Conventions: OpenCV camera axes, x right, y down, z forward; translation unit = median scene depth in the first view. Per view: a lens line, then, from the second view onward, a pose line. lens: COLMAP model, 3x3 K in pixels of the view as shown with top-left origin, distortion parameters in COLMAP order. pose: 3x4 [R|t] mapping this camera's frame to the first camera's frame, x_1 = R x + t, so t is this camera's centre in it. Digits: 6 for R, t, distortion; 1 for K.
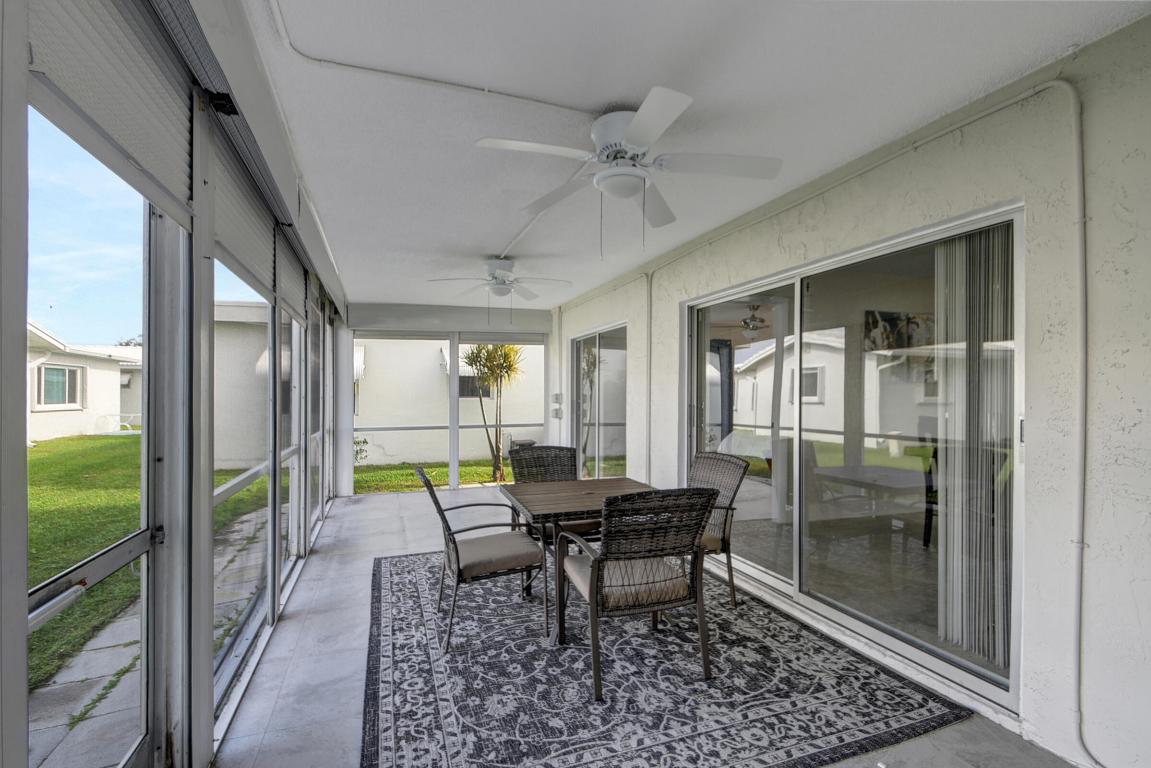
lens RADIAL K [[512.5, 0, 560.9], [0, 512.5, 411.3], [0, 0, 1]] dist [0.021422, -0.017469]
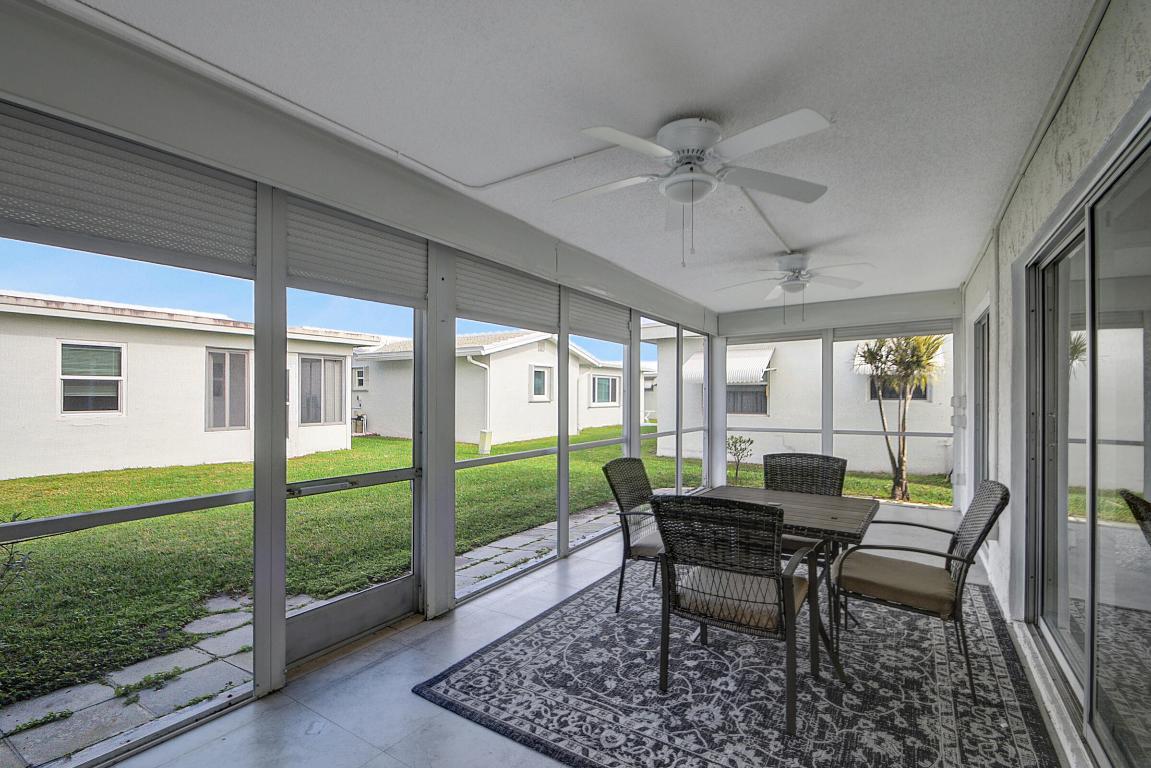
lens RADIAL K [[521.9, 0, 576.4], [0, 521.9, 403.4], [0, 0, 1]] dist [0.013519, -0.017993]
pose [[0.614093, 0.012747, -0.789131, 0.639879], [-0.027817, 0.999598, -0.005500, -0.005159], [0.788743, 0.025328, 0.614201, 0.161341]]
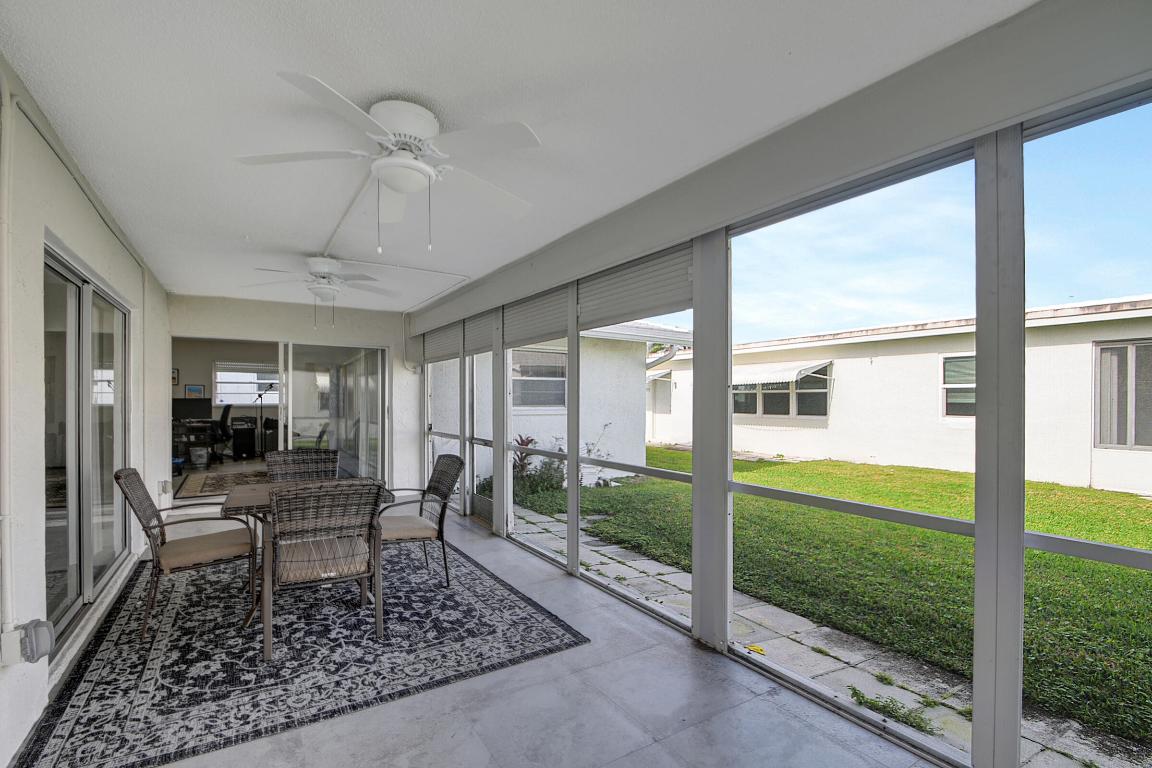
lens RADIAL K [[505.2, 0, 546.8], [0, 505.2, 401.4], [0, 0, 1]] dist [-0.002104, -0.000310]
pose [[-0.979586, -0.003556, -0.200992, -0.254815], [-0.011190, 0.999258, 0.036858, -0.082905], [0.200712, 0.038355, -0.978899, 2.429958]]
